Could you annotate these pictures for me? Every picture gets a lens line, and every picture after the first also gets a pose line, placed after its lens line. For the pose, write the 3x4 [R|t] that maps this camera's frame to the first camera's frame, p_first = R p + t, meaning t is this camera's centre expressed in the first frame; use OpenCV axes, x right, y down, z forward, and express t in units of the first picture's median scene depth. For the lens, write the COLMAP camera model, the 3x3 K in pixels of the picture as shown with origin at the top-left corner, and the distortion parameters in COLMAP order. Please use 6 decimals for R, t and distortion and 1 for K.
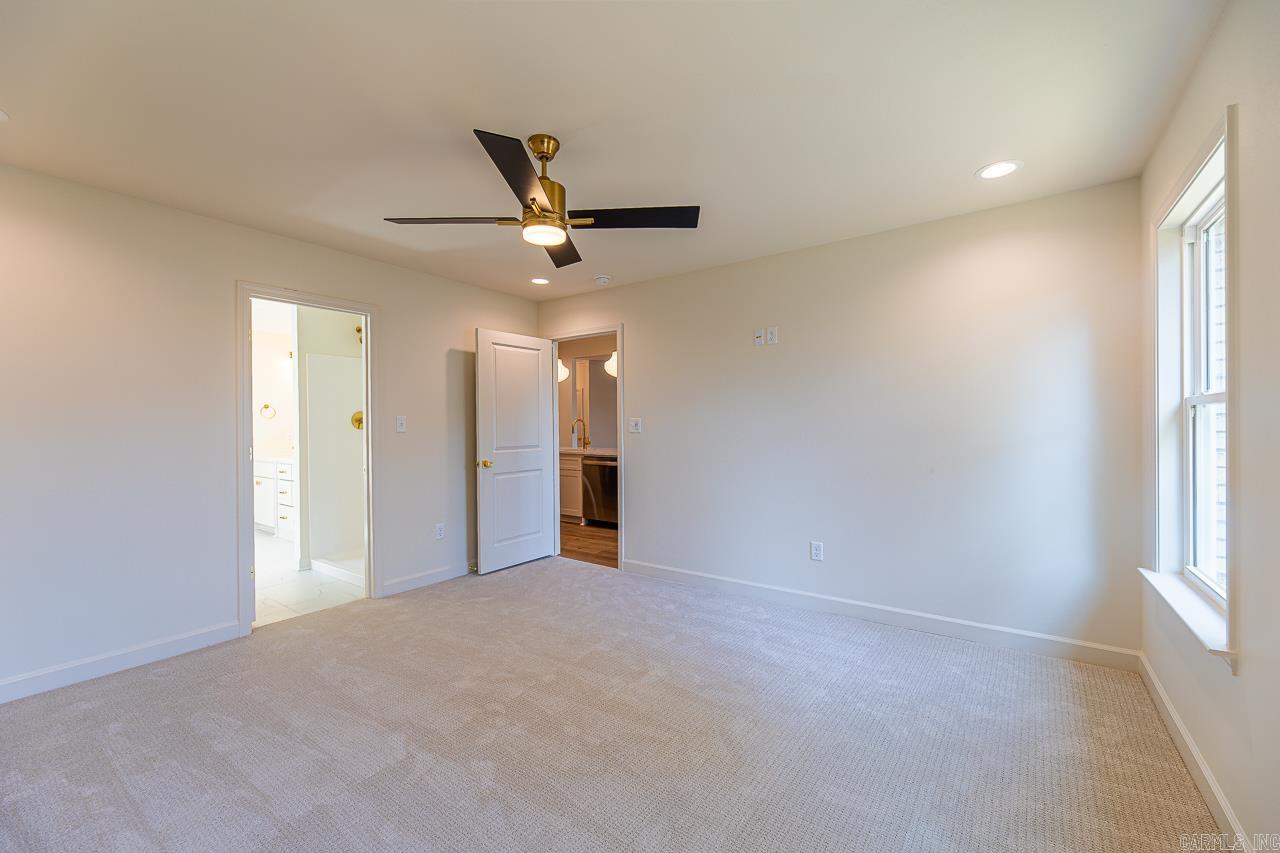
lens RADIAL K [[515.5, 0, 642.4], [0, 515.5, 424.3], [0, 0, 1]] dist [-0.000263, 0.000115]
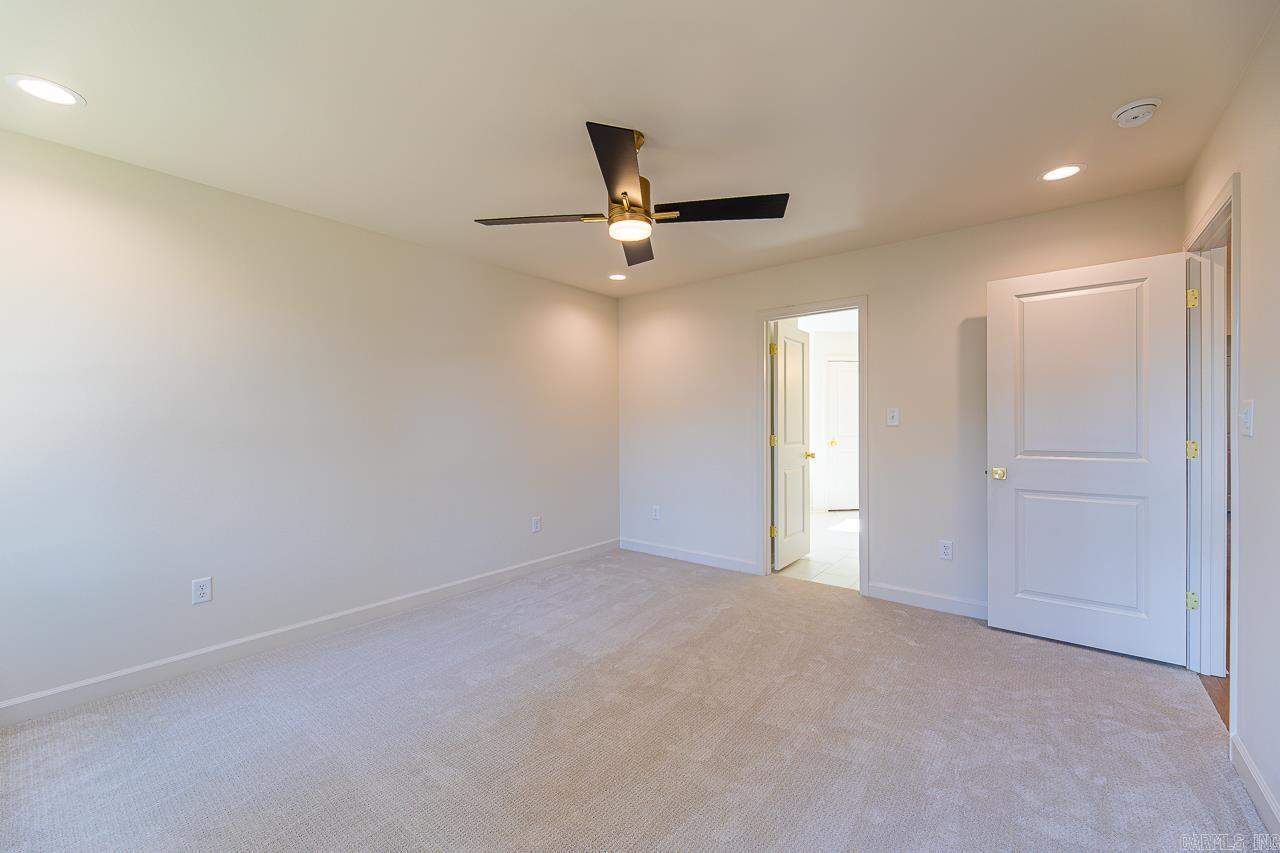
lens RADIAL K [[515.5, 0, 642.4], [0, 515.5, 424.3], [0, 0, 1]] dist [-0.000263, 0.000115]
pose [[-0.058691, 0.009228, -0.998234, 0.492107], [0.006801, 0.999938, 0.008844, 0.001849], [0.998253, -0.006270, -0.058750, 0.652697]]
